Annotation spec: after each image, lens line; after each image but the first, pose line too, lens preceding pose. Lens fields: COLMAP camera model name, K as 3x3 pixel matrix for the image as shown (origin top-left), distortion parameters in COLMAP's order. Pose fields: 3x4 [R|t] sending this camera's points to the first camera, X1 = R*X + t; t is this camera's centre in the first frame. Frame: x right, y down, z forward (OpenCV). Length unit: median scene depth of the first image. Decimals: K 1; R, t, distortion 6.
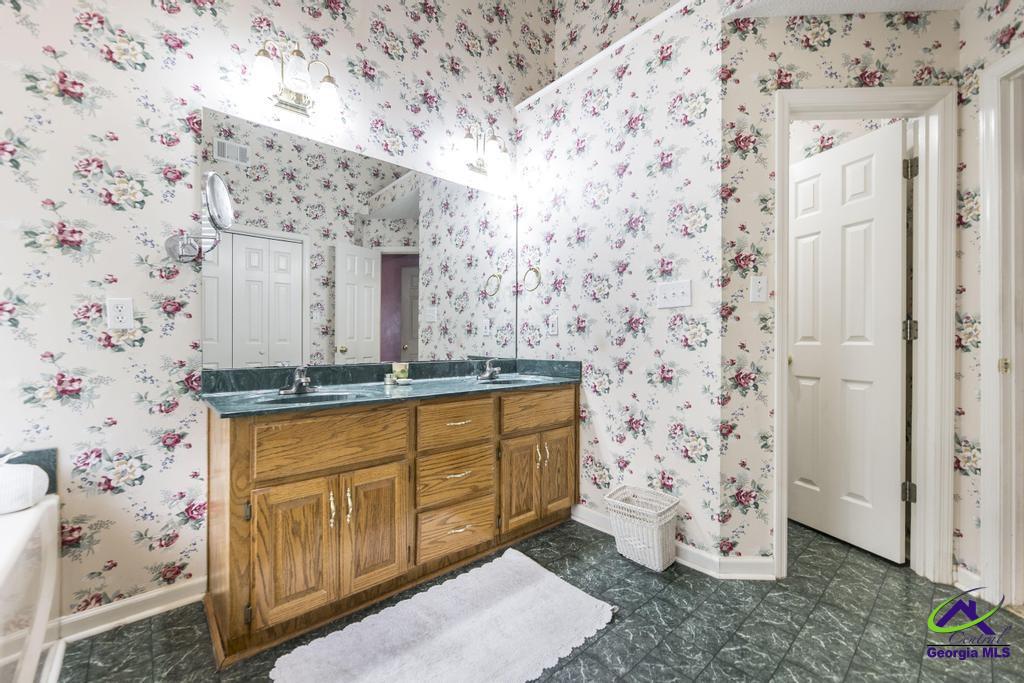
lens RADIAL K [[416.3, 0, 508.5], [0, 416.3, 341.3], [0, 0, 1]] dist [-0.003922, 0.000739]
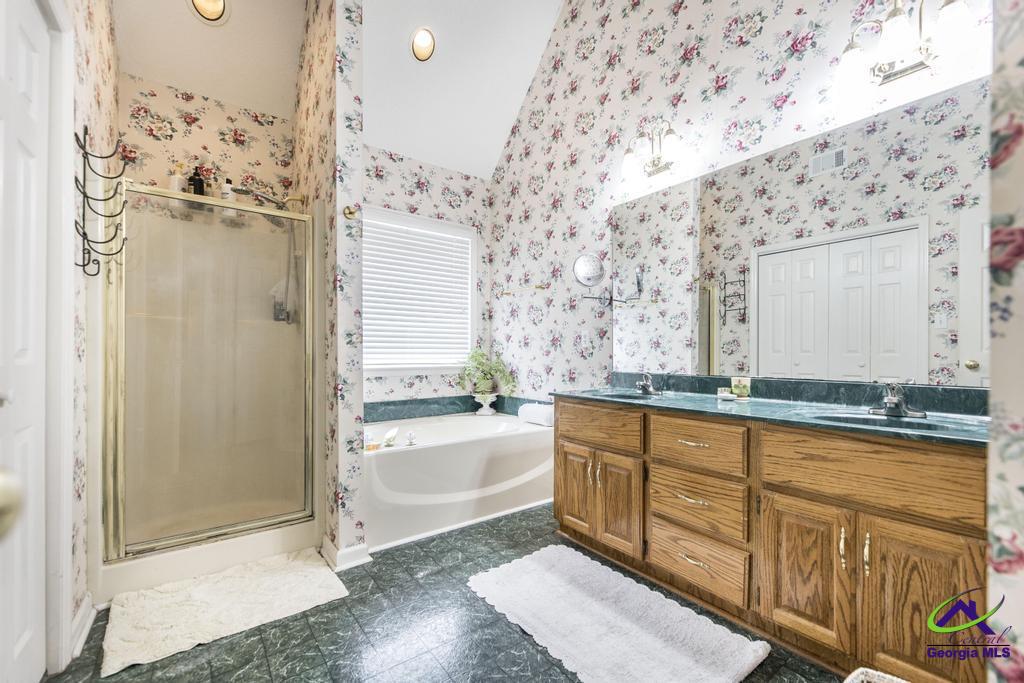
lens RADIAL K [[416.3, 0, 508.0], [0, 416.3, 351.1], [0, 0, 1]] dist [-0.003922, 0.000739]
pose [[-0.082876, -0.003800, -0.996553, 0.755573], [0.004468, 0.999981, -0.004185, -0.004469], [0.996550, -0.004800, -0.082858, 0.616502]]
